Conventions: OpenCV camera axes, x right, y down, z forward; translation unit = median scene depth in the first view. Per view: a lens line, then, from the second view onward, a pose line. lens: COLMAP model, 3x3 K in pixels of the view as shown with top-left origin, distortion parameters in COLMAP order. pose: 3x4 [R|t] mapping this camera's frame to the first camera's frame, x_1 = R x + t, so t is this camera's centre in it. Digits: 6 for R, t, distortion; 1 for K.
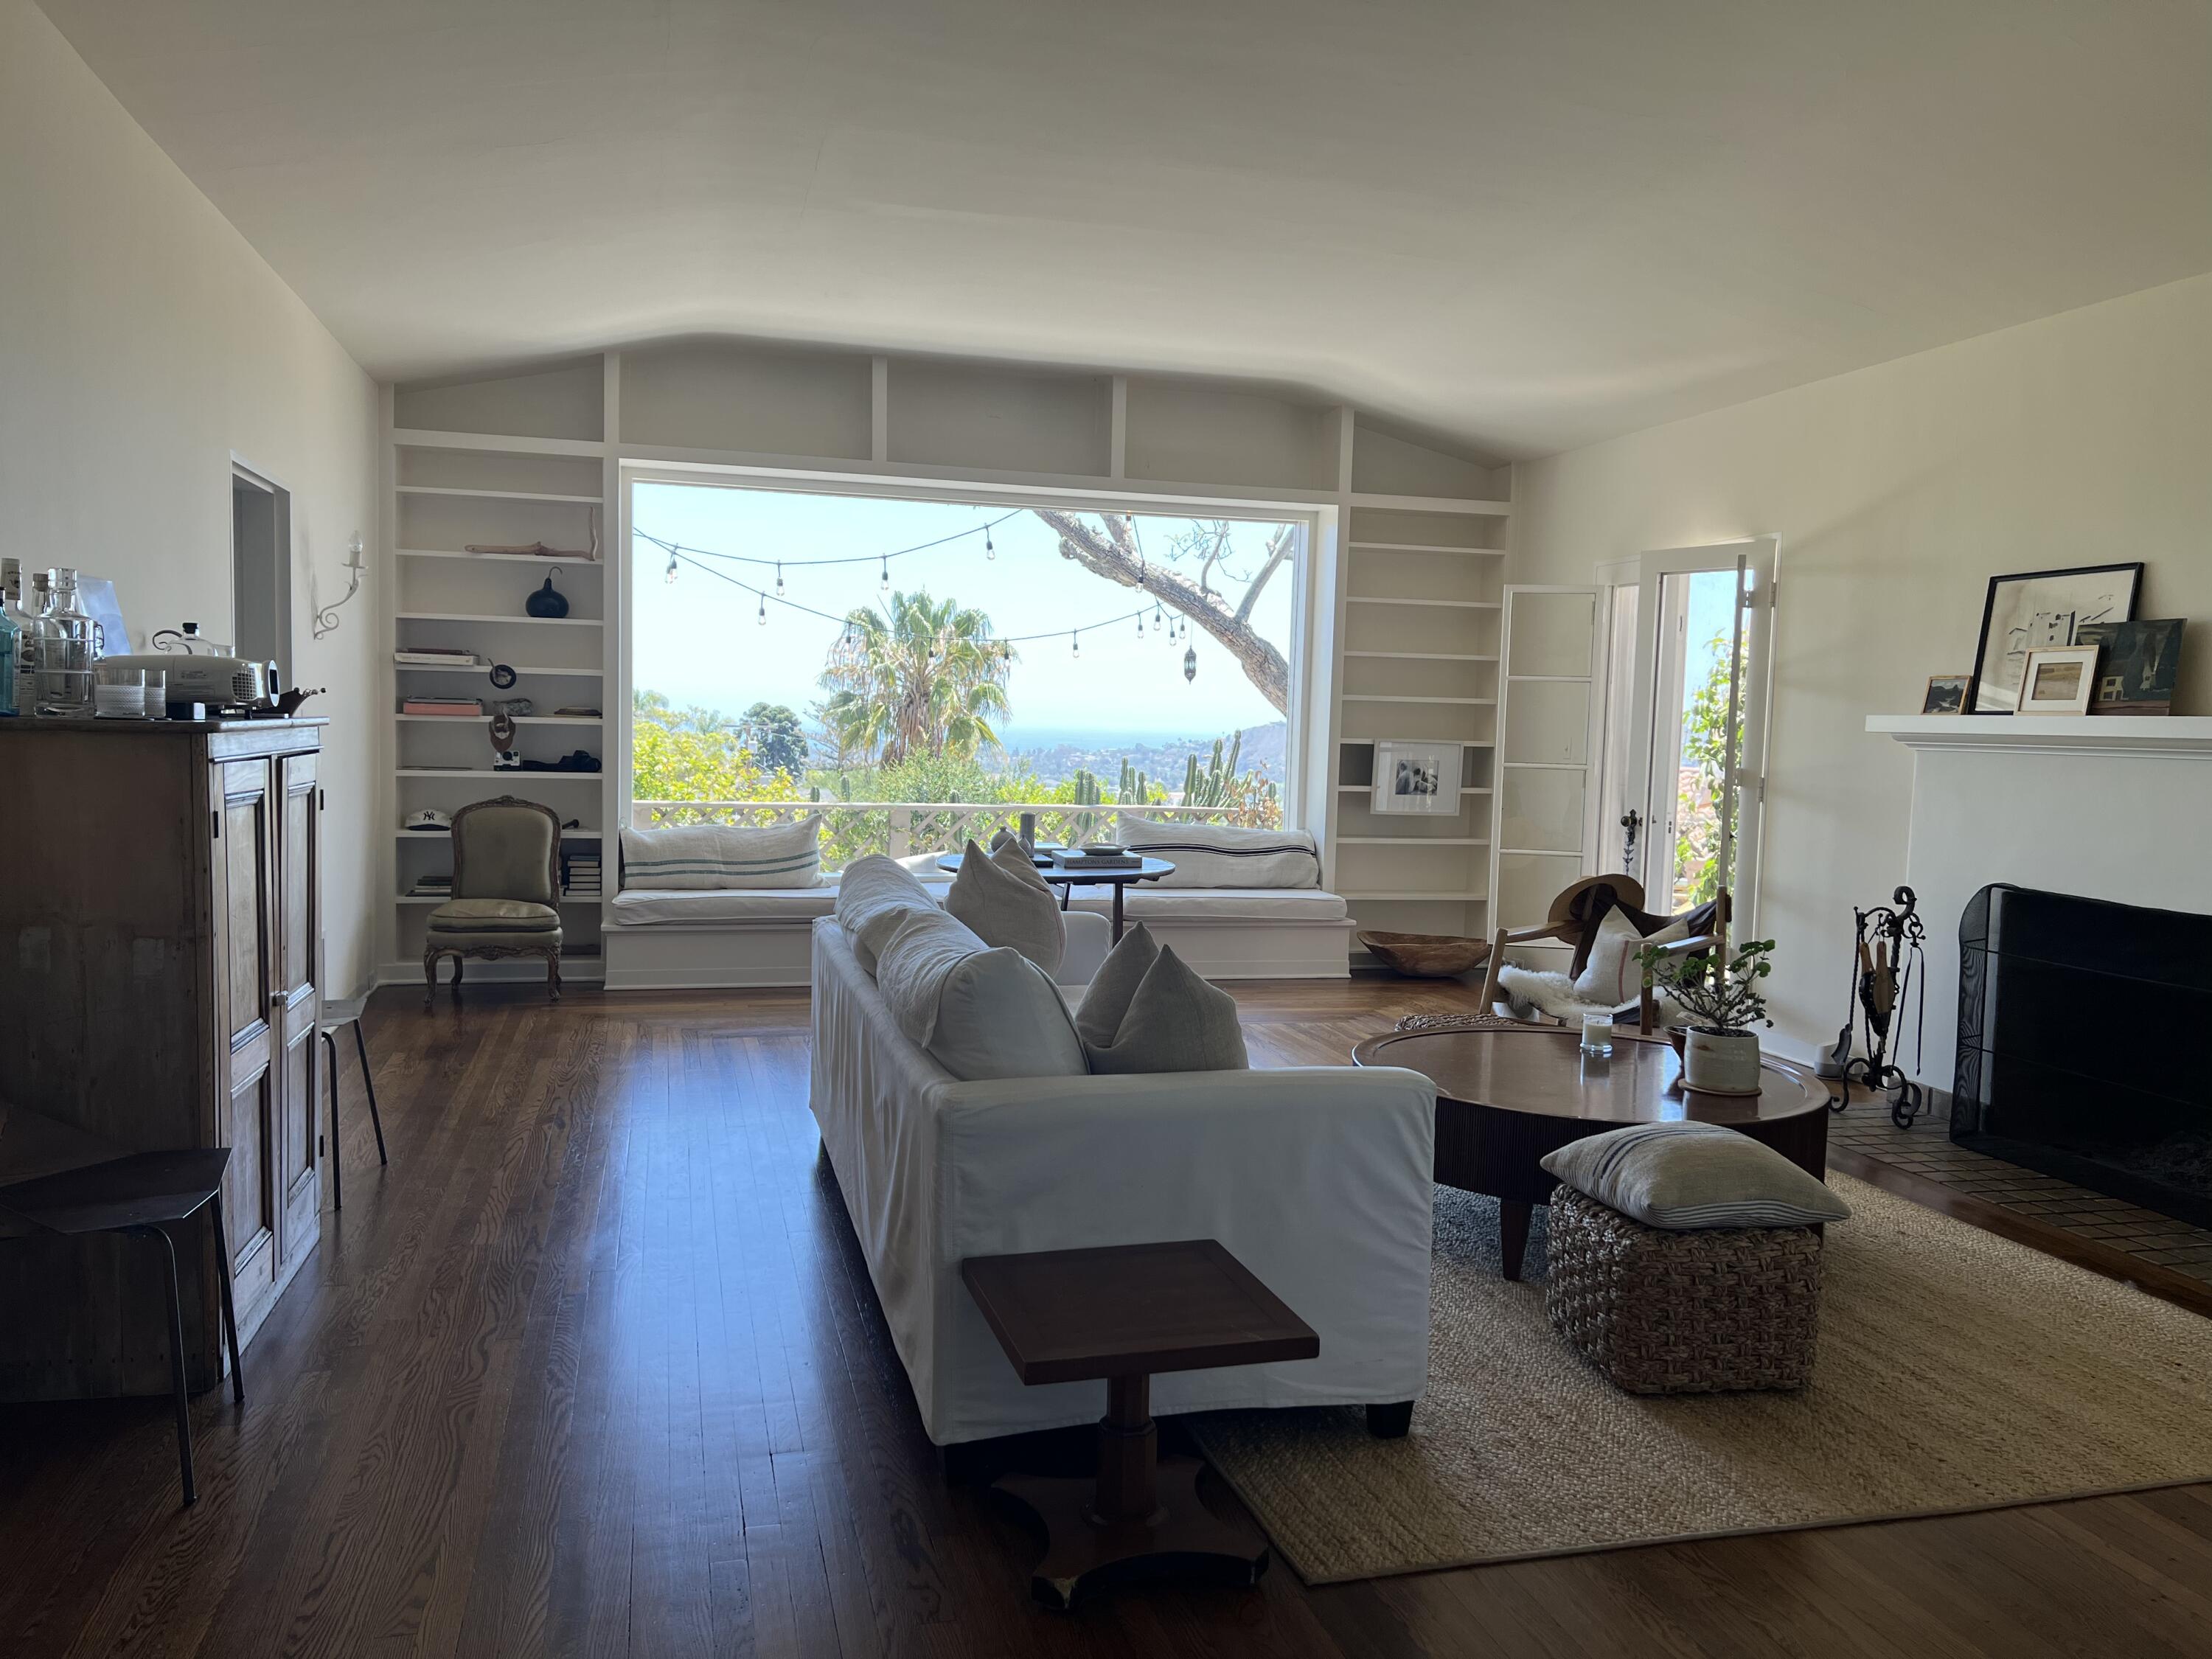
lens RADIAL K [[1653.2, 0, 1142.3], [0, 1653.2, 877.3], [0, 0, 1]] dist [0.049104, -0.007511]
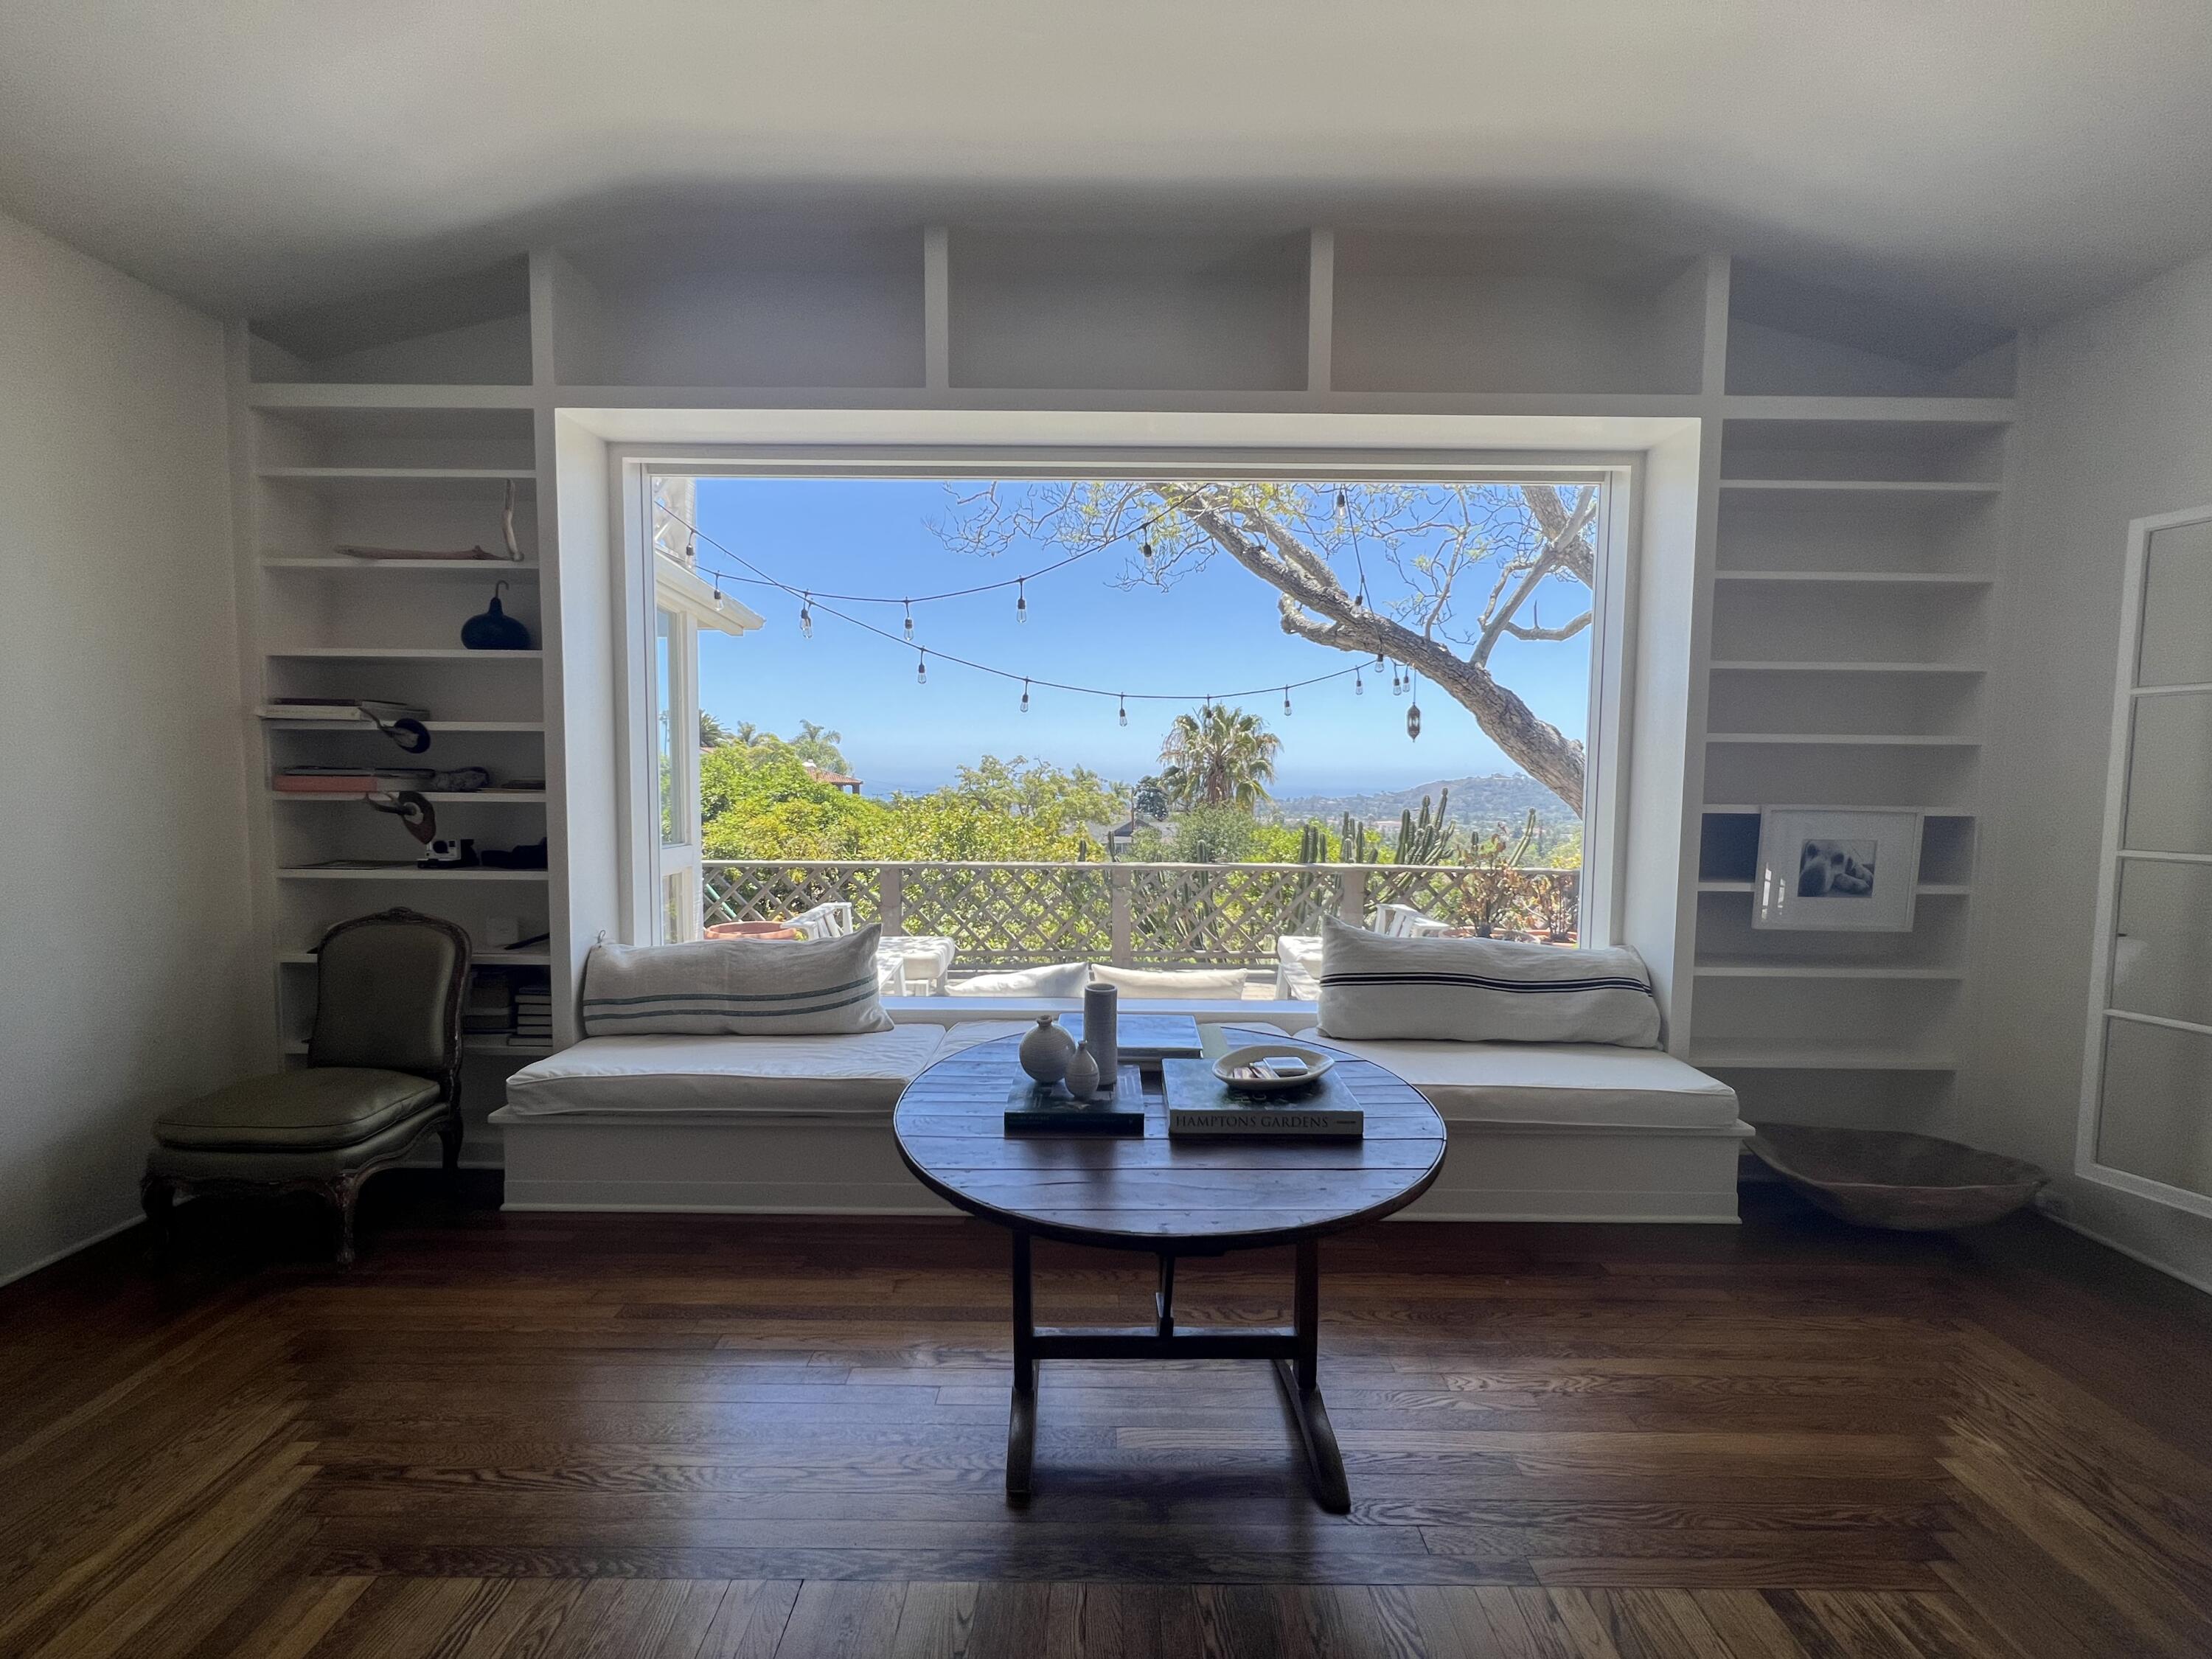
lens RADIAL K [[886.7, 0, 1113.3], [0, 886.7, 831.5], [0, 0, 1]] dist [-0.001078, -0.001281]
pose [[0.963089, -0.001671, -0.269176, -0.000354], [-0.009080, 0.999210, -0.038691, -0.060587], [0.269028, 0.039707, 0.962313, 0.639180]]
